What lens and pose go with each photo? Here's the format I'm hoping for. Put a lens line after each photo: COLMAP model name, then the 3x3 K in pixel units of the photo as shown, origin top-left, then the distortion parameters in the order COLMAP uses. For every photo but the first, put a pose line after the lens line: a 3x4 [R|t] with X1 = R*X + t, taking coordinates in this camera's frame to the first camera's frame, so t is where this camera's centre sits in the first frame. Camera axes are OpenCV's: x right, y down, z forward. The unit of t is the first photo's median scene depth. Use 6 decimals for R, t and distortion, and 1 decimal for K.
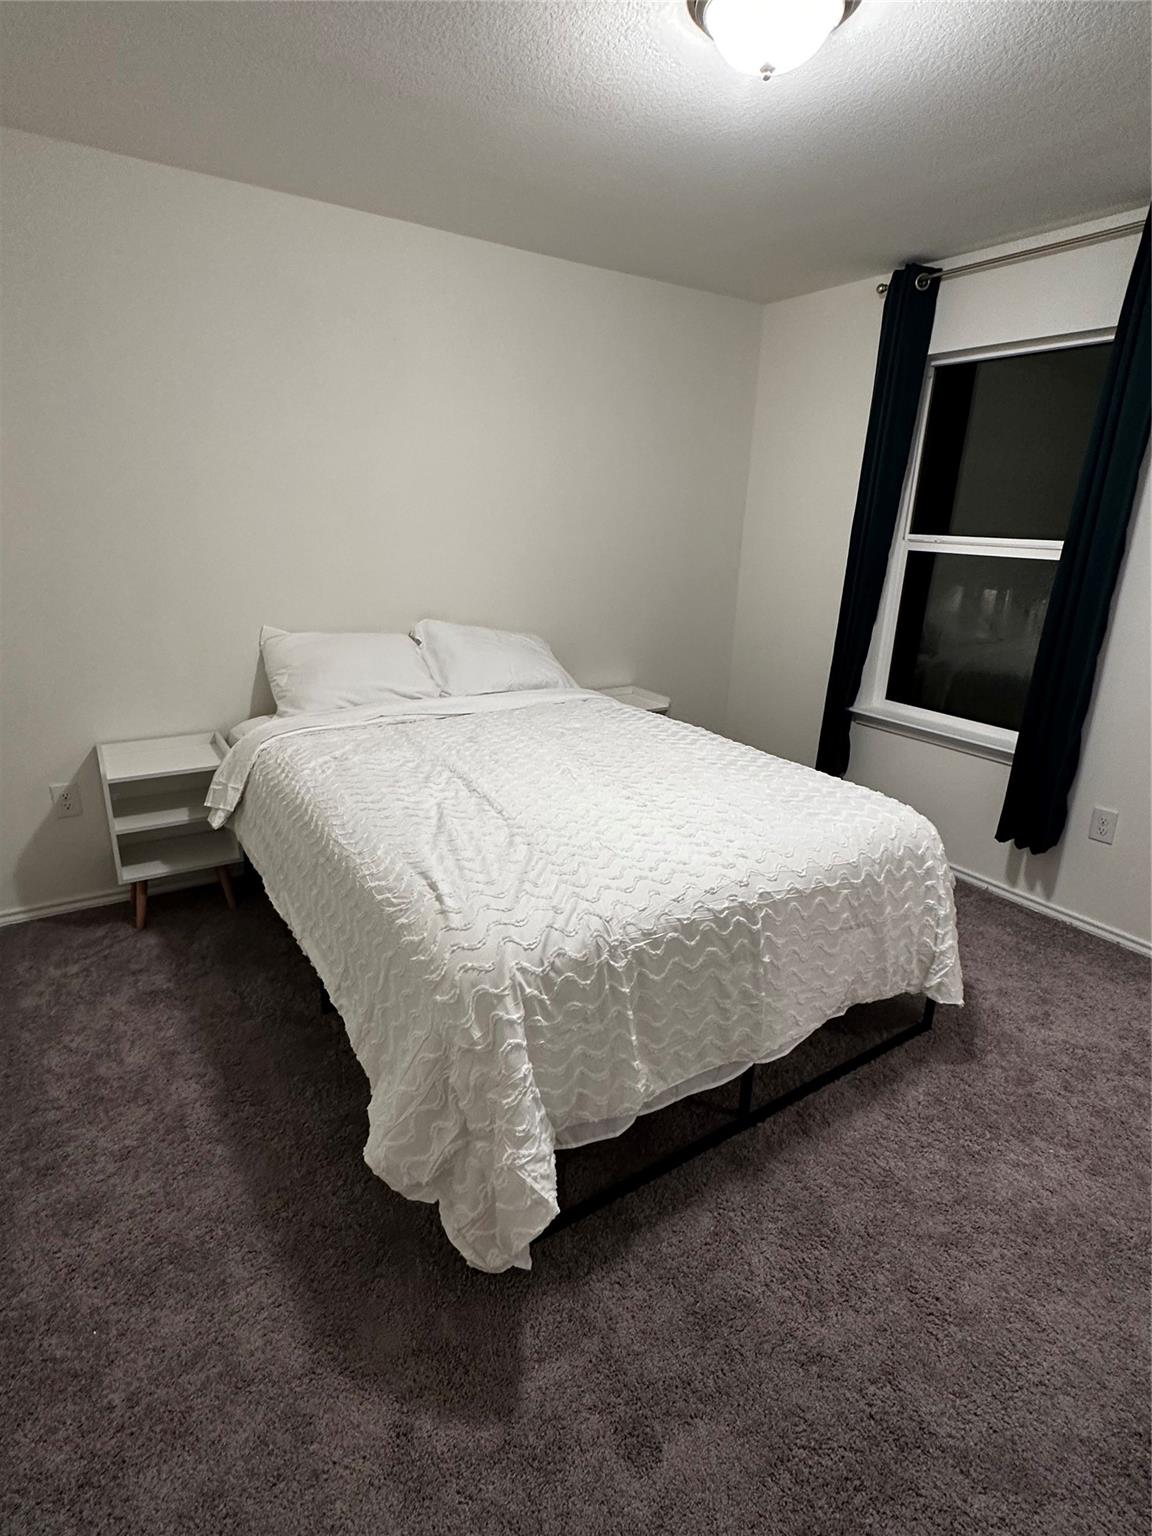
lens RADIAL K [[778.5, 0, 575.0], [0, 778.5, 770.9], [0, 0, 1]] dist [0.000370, 0.000019]
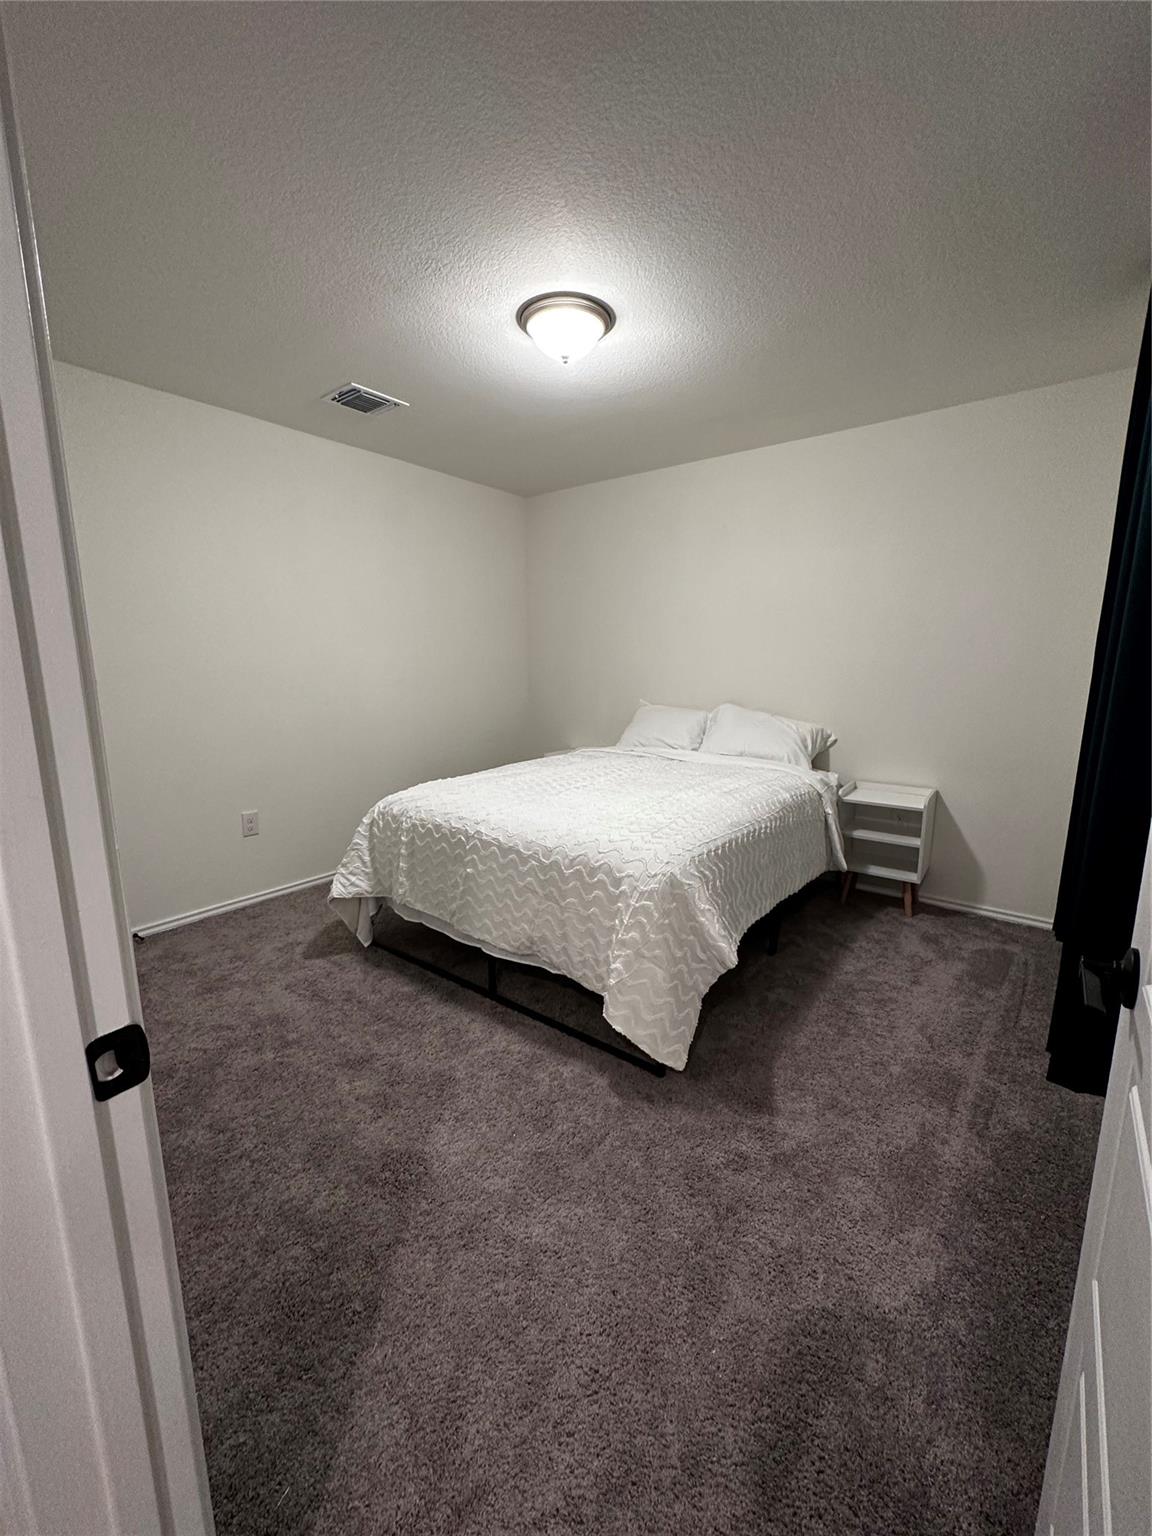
lens RADIAL K [[617.7, 0, 572.5], [0, 617.7, 772.8], [0, 0, 1]] dist [-0.000357, 0.000377]
pose [[0.329077, 0.142066, -0.933555, 1.457940], [-0.284106, 0.957708, 0.045595, -0.073749], [0.900551, 0.250224, 0.355521, 0.662056]]
